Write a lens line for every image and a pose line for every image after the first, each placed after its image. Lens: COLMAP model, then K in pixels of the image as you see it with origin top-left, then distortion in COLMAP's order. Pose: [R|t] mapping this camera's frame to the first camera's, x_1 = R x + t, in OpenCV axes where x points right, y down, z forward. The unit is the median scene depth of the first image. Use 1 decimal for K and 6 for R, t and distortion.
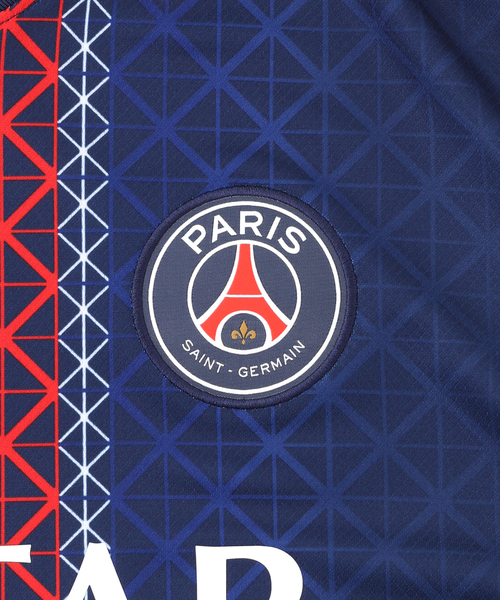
lens RADIAL K [[1808.4, 0, 253.2], [0, 1808.4, 299.1], [0, 0, 1]] dist [0.066789, 0.000000]
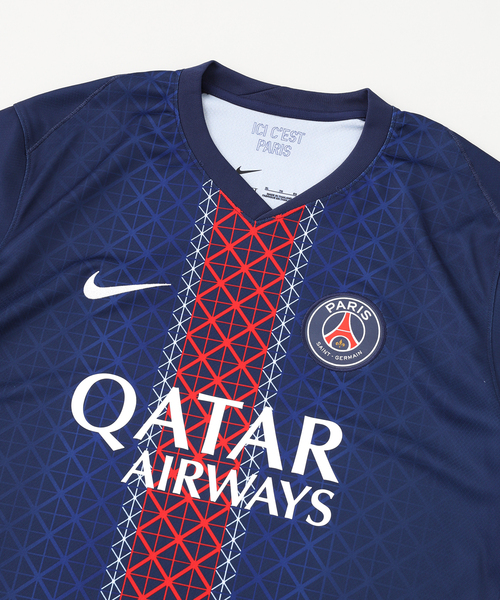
lens RADIAL K [[1333.5, 0, 250.4], [0, 1333.5, 301.6], [0, 0, 1]] dist [0.069782, 0.000000]
pose [[0.970282, 0.209324, -0.121391, 0.090492], [-0.233283, 0.942455, -0.239493, 0.456901], [0.064274, 0.260695, 0.963279, -0.898565]]
